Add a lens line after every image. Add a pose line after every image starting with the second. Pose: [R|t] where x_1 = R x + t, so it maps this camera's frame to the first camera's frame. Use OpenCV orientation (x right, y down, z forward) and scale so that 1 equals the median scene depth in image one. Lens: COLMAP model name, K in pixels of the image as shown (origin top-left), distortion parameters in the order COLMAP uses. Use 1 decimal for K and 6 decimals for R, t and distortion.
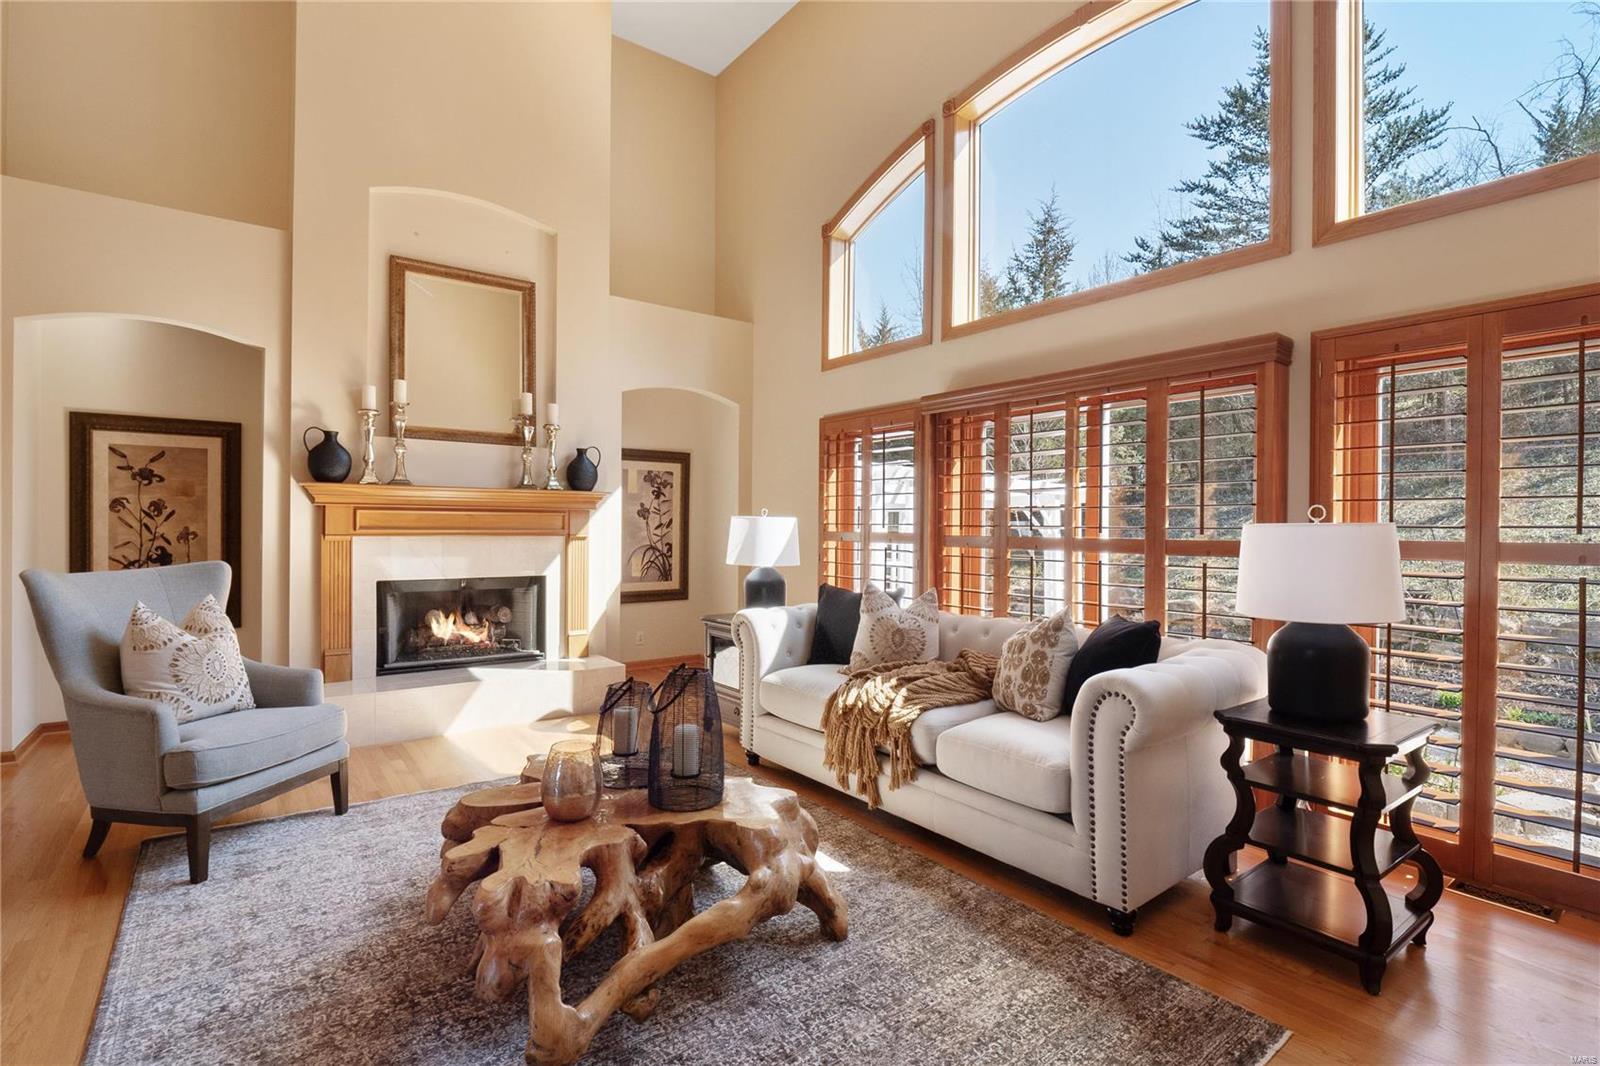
lens RADIAL K [[782.2, 0, 770.6], [0, 782.2, 534.8], [0, 0, 1]] dist [-0.001942, 0.000040]
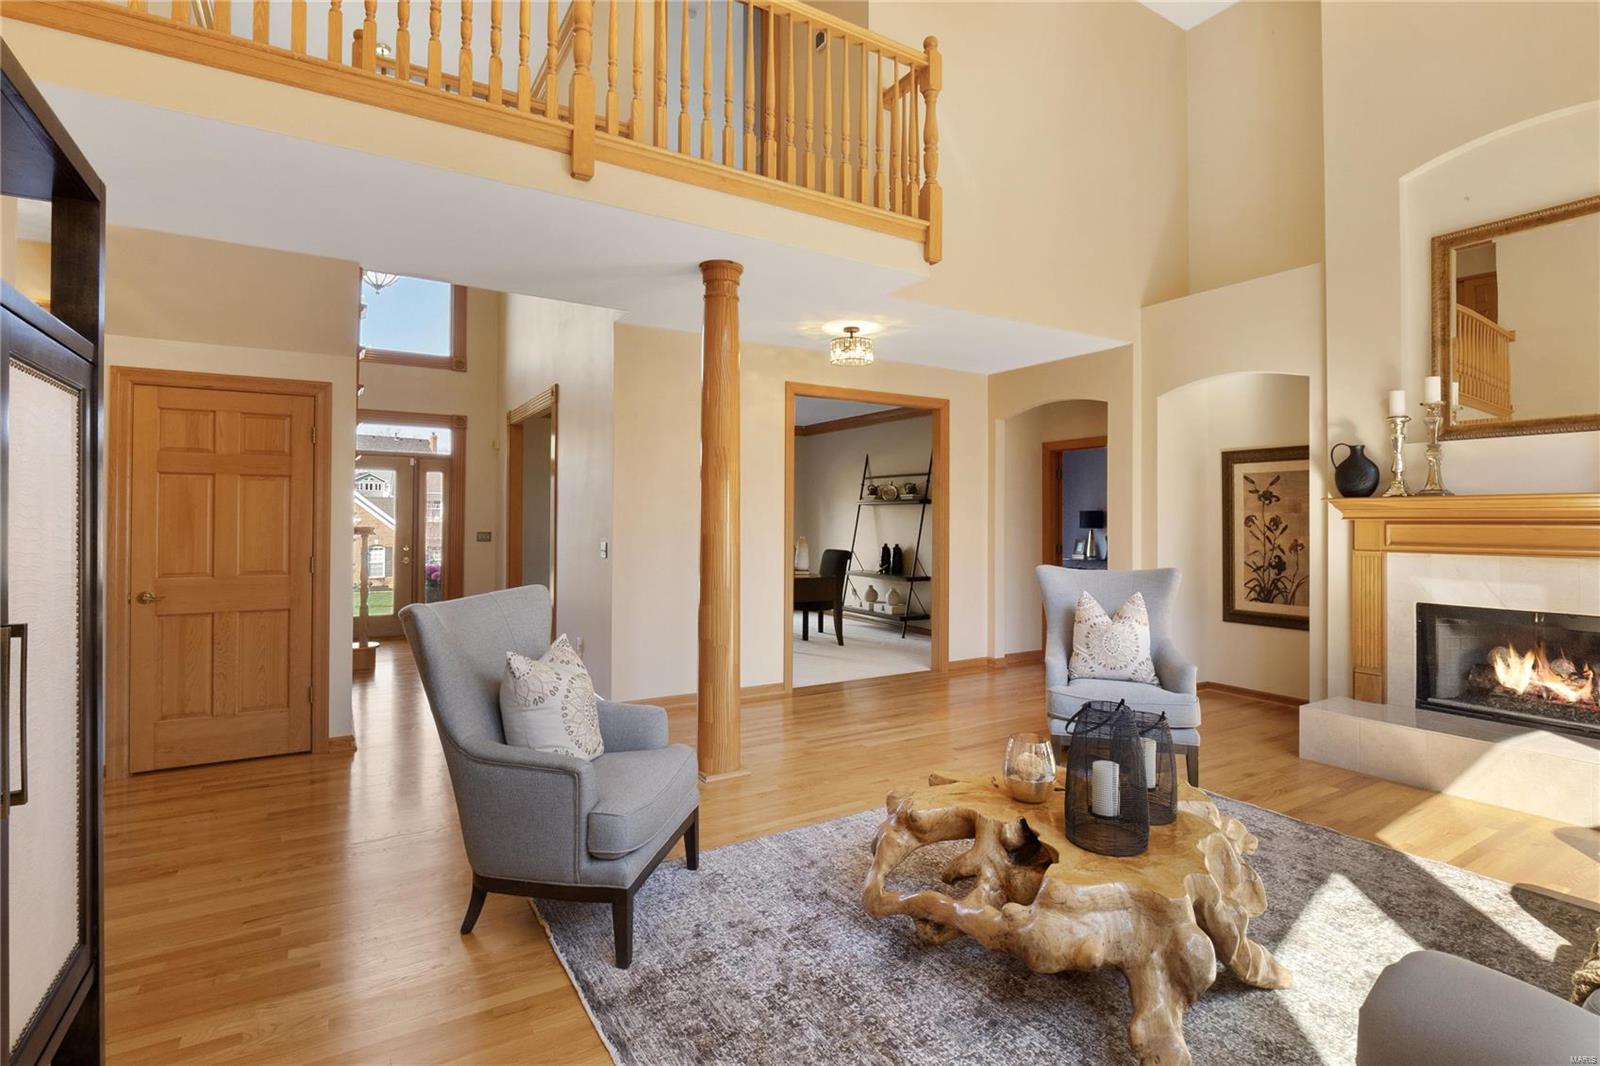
lens RADIAL K [[760.3, 0, 799.0], [0, 760.3, 523.4], [0, 0, 1]] dist [-0.008712, 0.000148]
pose [[-0.085194, -0.002691, -0.996361, 0.442721], [-0.018325, 0.999831, -0.001134, -0.019398], [0.996196, 0.018162, -0.085229, 0.371028]]
